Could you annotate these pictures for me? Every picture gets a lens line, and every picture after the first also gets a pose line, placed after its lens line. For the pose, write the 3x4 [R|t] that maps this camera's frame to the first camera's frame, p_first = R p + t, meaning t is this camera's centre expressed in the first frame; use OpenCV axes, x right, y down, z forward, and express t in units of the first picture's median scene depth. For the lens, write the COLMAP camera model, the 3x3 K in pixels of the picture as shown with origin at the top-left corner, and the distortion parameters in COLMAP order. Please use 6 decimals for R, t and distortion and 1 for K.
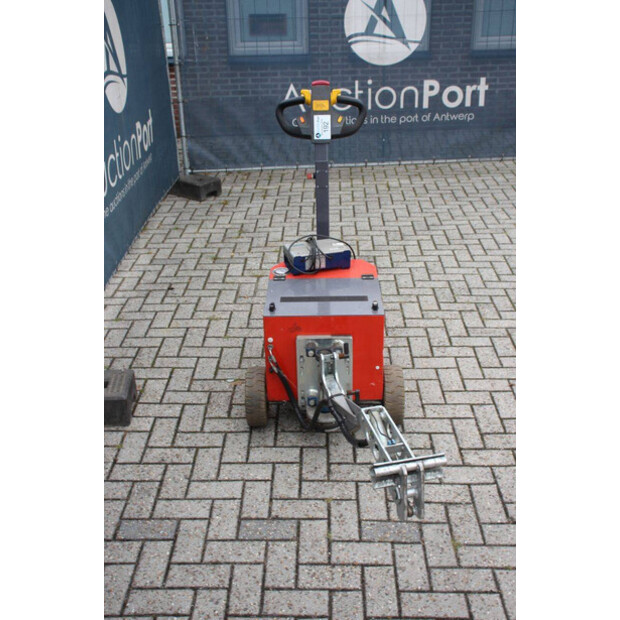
lens RADIAL K [[762.9, 0, 306.3], [0, 762.9, 310.6], [0, 0, 1]] dist [0.013136, 0.000000]
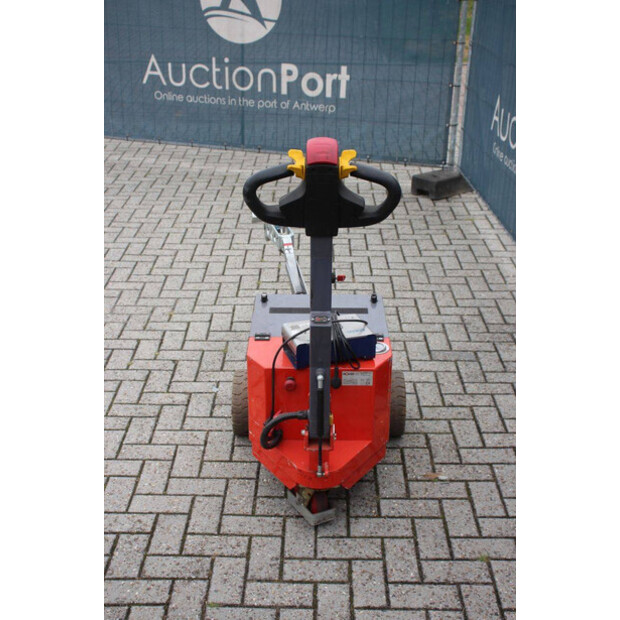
lens RADIAL K [[880.5, 0, 328.2], [0, 880.5, 312.2], [0, 0, 1]] dist [0.082445, 0.000000]
pose [[-0.999143, 0.036281, -0.019924, 0.026909], [0.009018, 0.660599, 0.750685, -0.726926], [0.040397, 0.749862, -0.660360, 1.569527]]
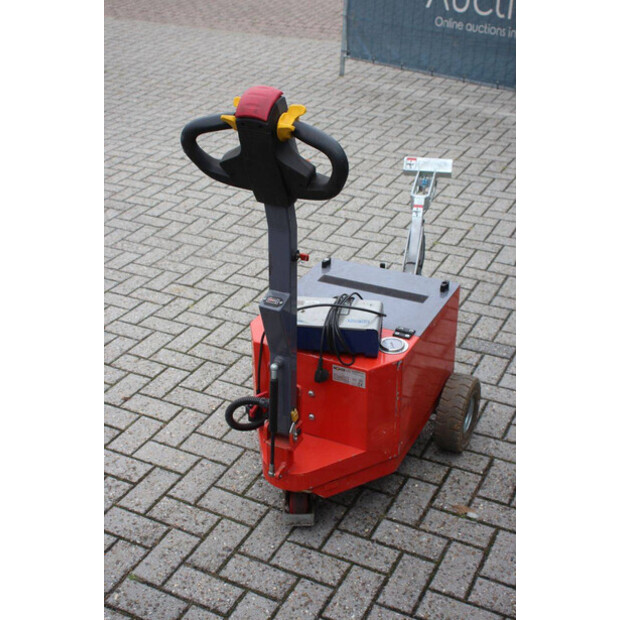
lens RADIAL K [[905.3, 0, 311.9], [0, 905.3, 315.0], [0, 0, 1]] dist [0.105528, 0.000000]
pose [[-0.907626, -0.162316, 0.387129, -0.261405], [0.208022, 0.627106, 0.750643, -0.643996], [-0.364612, 0.761834, -0.535412, 1.431074]]
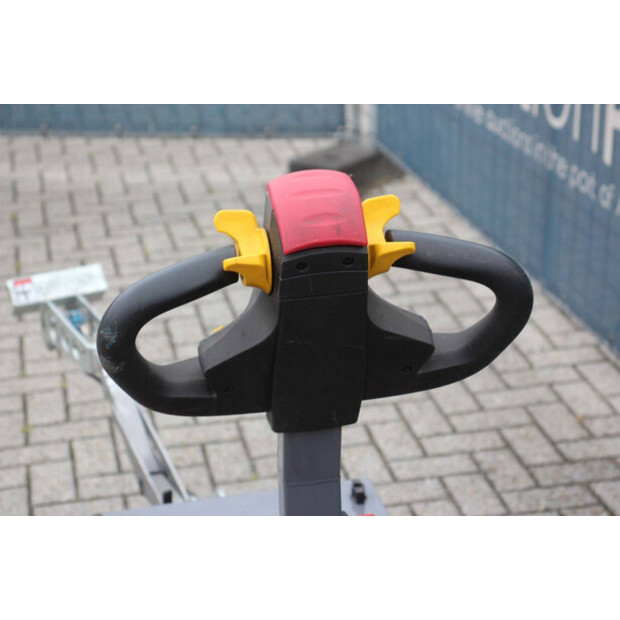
lens RADIAL K [[1476.1, 0, 311.1], [0, 1476.1, 310.8], [0, 0, 1]] dist [0.402524, 0.000000]
pose [[-0.972691, 0.147902, -0.178878, 0.090954], [-0.029476, 0.685728, 0.727261, -0.576763], [0.230225, 0.712673, -0.662642, 1.318763]]
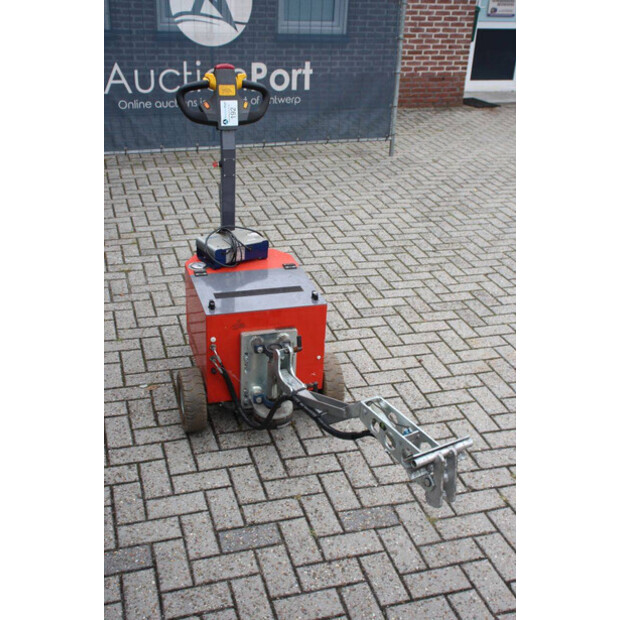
lens RADIAL K [[762.9, 0, 320.2], [0, 762.9, 307.8], [0, 0, 1]] dist [0.013136, 0.000000]
pose [[0.943315, -0.077944, 0.322616, -0.205004], [0.070714, 0.996914, 0.034089, -0.021797], [-0.324277, -0.009343, 0.945916, 0.055068]]
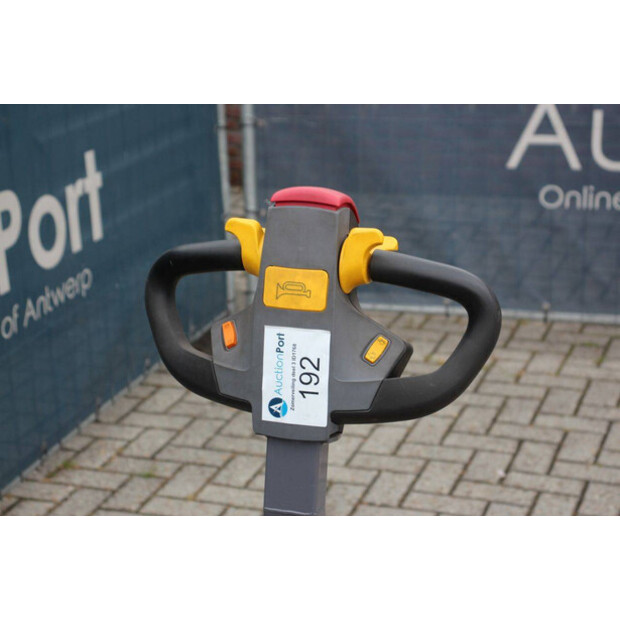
lens RADIAL K [[1476.1, 0, 311.4], [0, 1476.1, 310.7], [0, 0, 1]] dist [0.402524, 0.000000]
pose [[0.953016, 0.104912, -0.284173, 0.158838], [-0.132763, 0.987871, -0.080533, -0.229833], [0.272277, 0.114477, 0.955385, 0.572012]]
